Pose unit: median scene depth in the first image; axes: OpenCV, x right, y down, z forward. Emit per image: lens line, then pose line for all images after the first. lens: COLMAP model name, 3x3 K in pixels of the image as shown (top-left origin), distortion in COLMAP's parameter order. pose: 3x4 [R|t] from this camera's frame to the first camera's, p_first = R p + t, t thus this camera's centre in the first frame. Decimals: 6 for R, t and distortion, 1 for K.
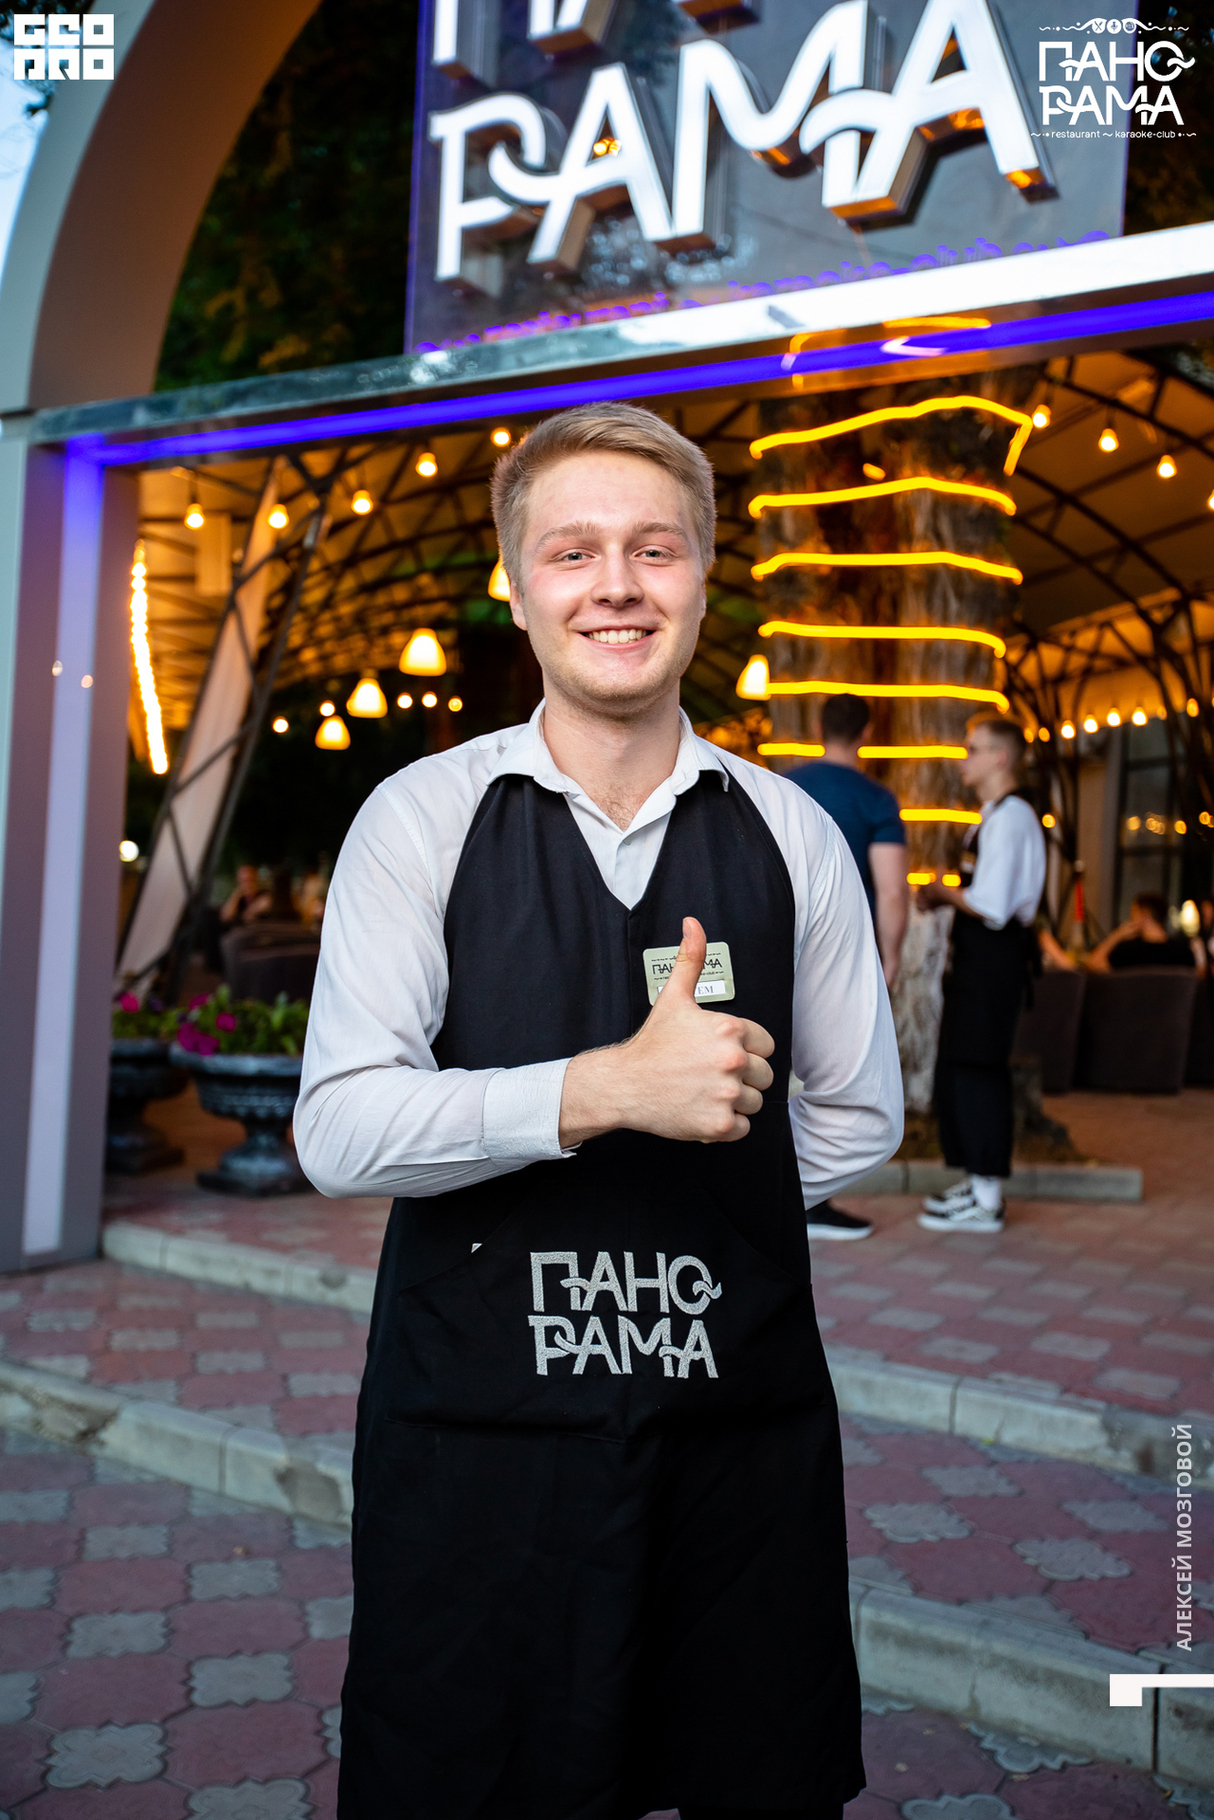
lens RADIAL K [[1821.9, 0, 607.0], [0, 1821.9, 910.0], [0, 0, 1]] dist [0.000033, 0.111378]
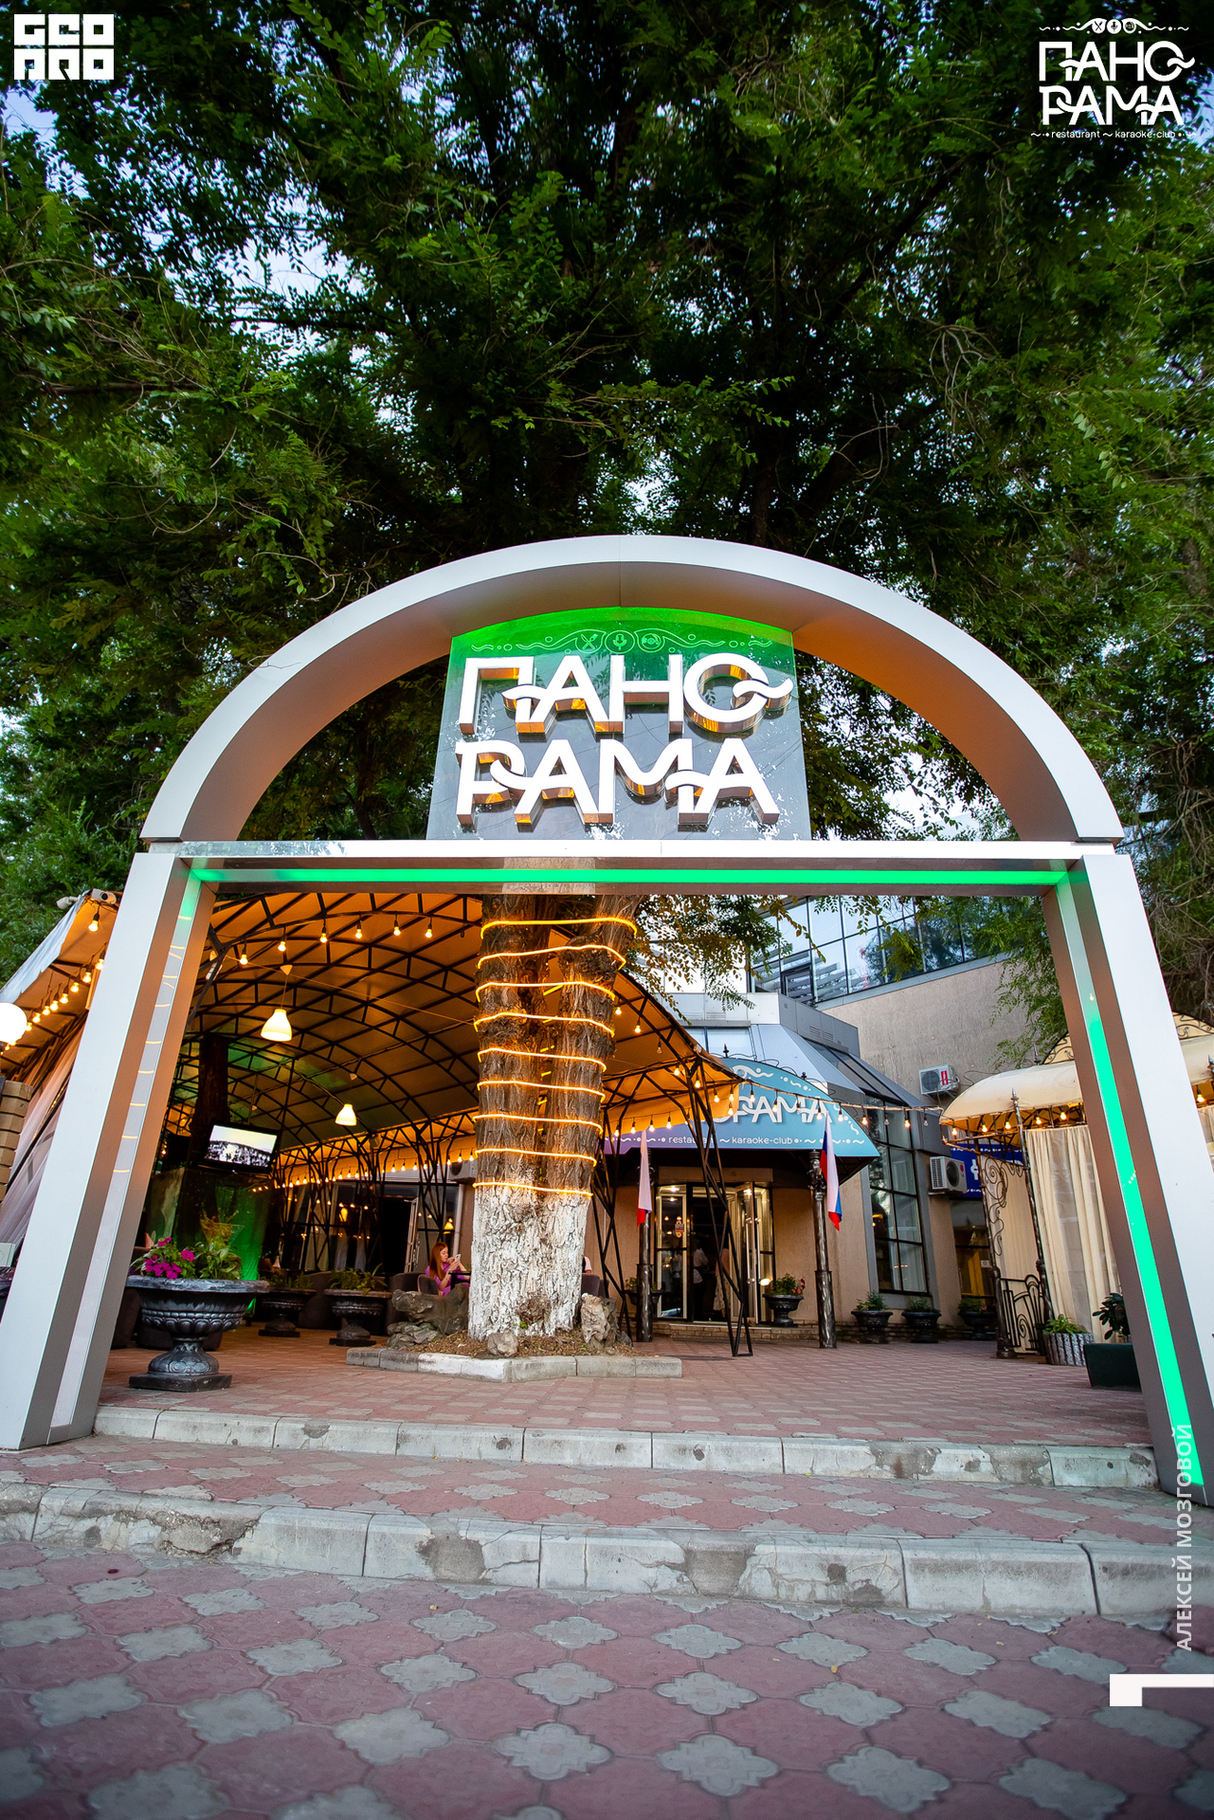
lens RADIAL K [[897.8, 0, 602.6], [0, 897.8, 887.6], [0, 0, 1]] dist [-0.022723, 0.000365]
pose [[0.874627, 0.192833, 0.444795, -0.409842], [0.012749, 0.908023, -0.418726, 0.135697], [-0.484628, 0.371900, 0.791723, 0.235894]]
